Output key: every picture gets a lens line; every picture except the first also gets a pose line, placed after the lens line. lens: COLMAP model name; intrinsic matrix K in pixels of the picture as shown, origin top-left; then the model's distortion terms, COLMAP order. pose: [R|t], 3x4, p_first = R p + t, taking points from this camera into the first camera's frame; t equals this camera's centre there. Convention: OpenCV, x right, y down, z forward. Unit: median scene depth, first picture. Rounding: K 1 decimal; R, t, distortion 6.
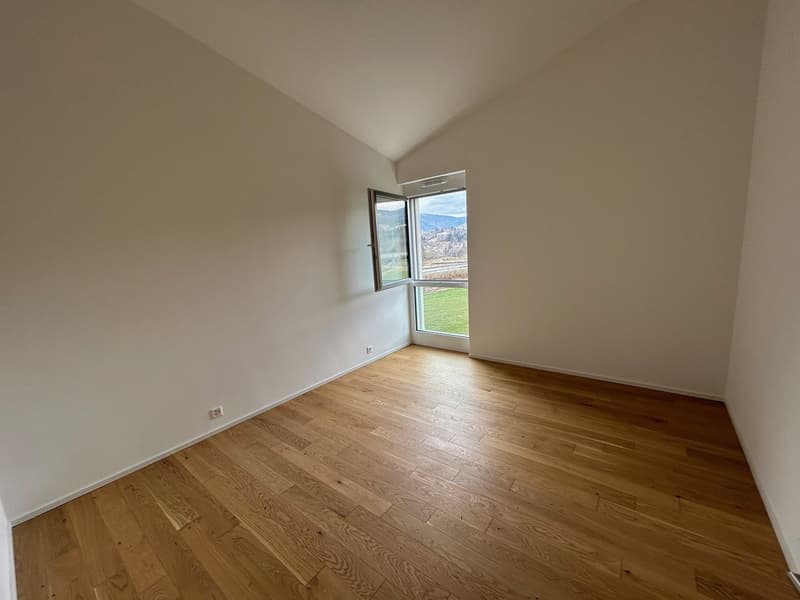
lens RADIAL K [[320.8, 0, 400.0], [0, 320.8, 300.0], [0, 0, 1]] dist [0.001197, 0.000331]
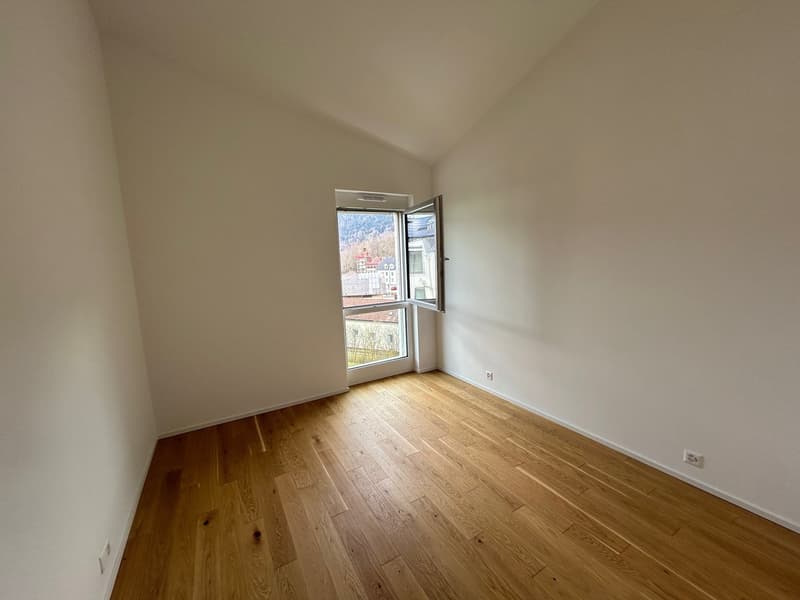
lens RADIAL K [[320.8, 0, 400.0], [0, 320.8, 300.0], [0, 0, 1]] dist [0.001197, 0.000331]
pose [[0.385285, -0.062800, 0.920658, -0.735382], [0.179744, 0.983680, -0.008122, -0.055987], [-0.905123, 0.168612, 0.390285, 0.618869]]
